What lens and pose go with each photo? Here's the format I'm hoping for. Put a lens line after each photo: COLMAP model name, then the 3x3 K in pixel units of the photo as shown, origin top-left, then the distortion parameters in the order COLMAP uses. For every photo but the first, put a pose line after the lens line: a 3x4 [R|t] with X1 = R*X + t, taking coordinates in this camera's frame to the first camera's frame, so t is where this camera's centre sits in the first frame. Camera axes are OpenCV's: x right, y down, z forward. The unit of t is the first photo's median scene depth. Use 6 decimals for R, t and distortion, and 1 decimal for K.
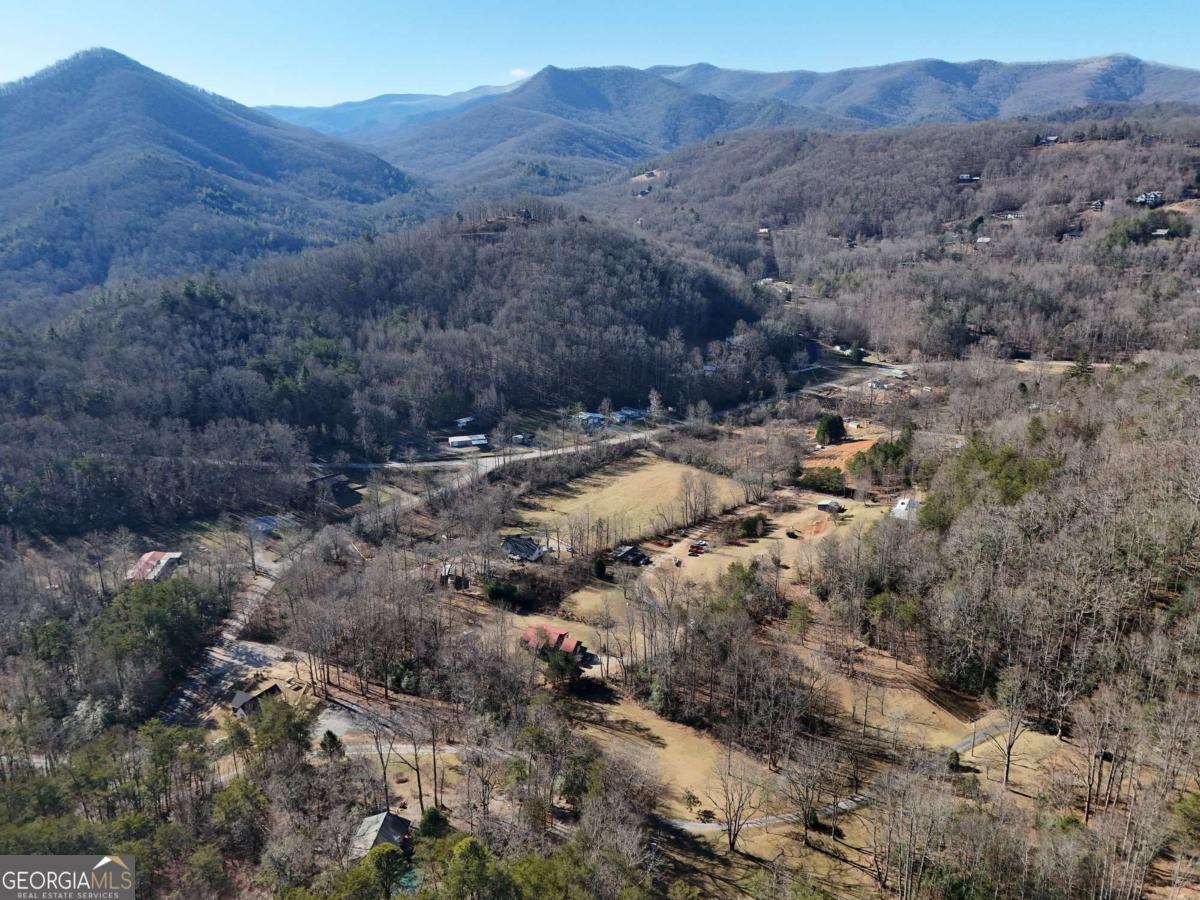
lens RADIAL K [[872.3, 0, 604.6], [0, 872.3, 453.8], [0, 0, 1]] dist [0.077094, -0.060461]
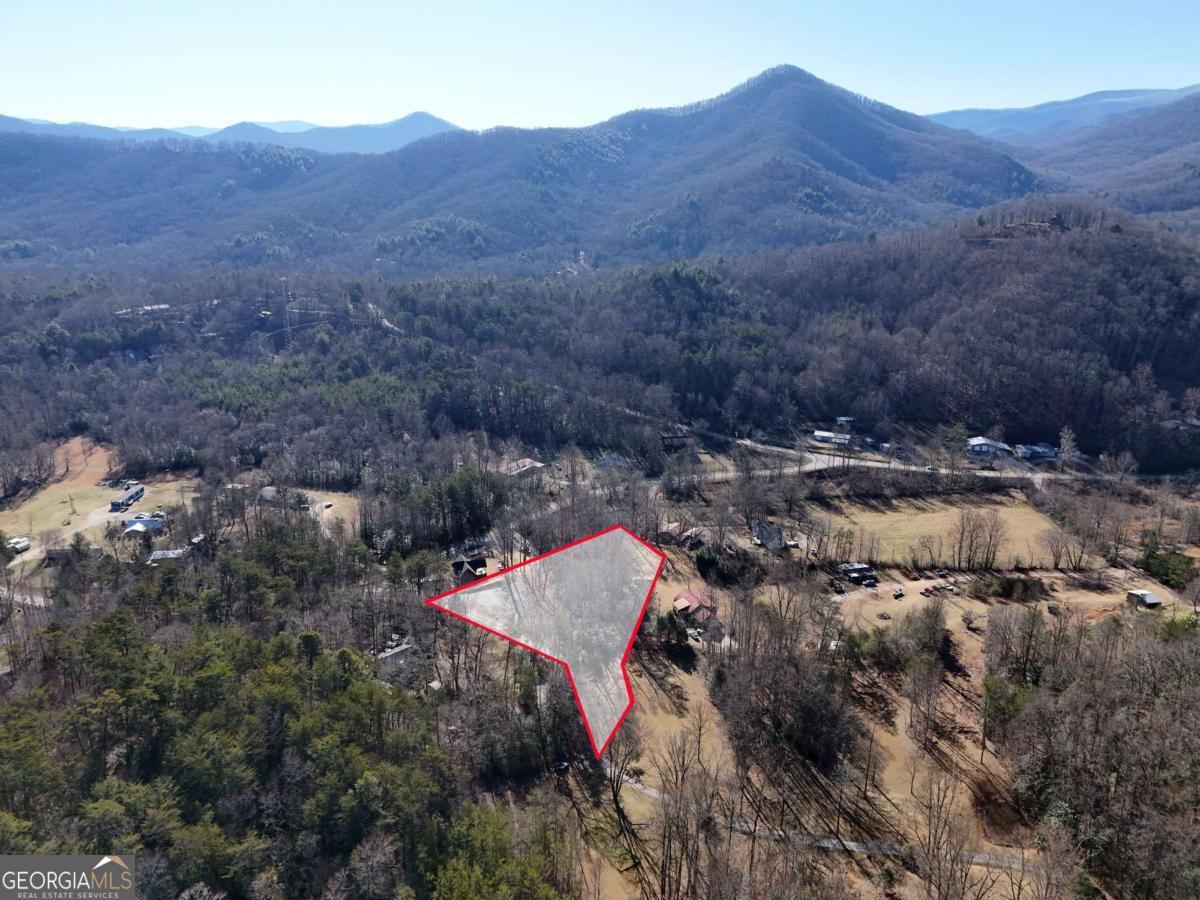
lens RADIAL K [[883.5, 0, 604.0], [0, 883.5, 443.7], [0, 0, 1]] dist [0.094926, -0.086516]
pose [[0.748464, 0.213717, -0.627795, 0.203943], [-0.225791, 0.972215, 0.061776, -0.008468], [0.623555, 0.095514, 0.775923, 0.034480]]
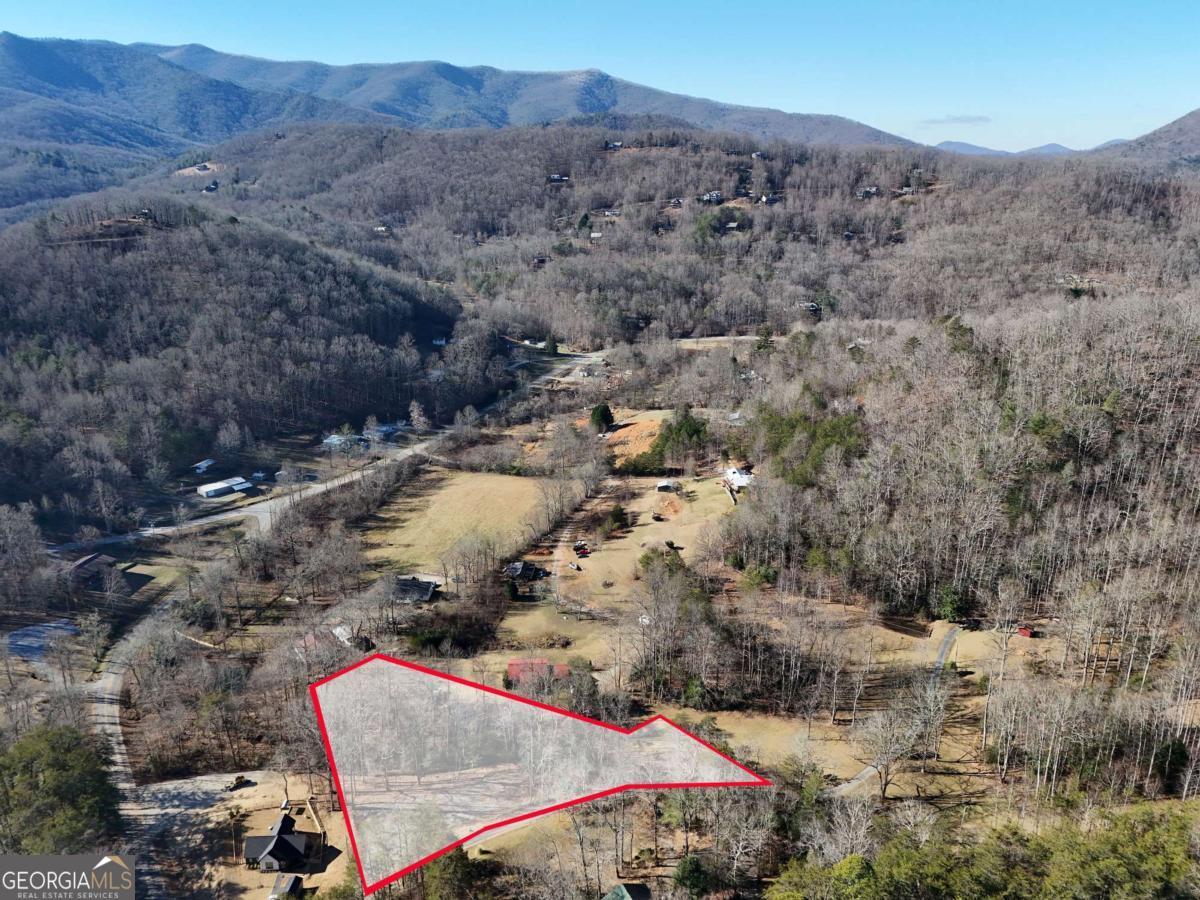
lens RADIAL K [[883.5, 0, 604.0], [0, 883.5, 443.7], [0, 0, 1]] dist [0.094926, -0.086516]
pose [[0.863379, -0.143908, 0.483598, -0.178090], [0.148667, 0.988470, 0.028728, -0.019000], [-0.482157, 0.047092, 0.874818, 0.050350]]
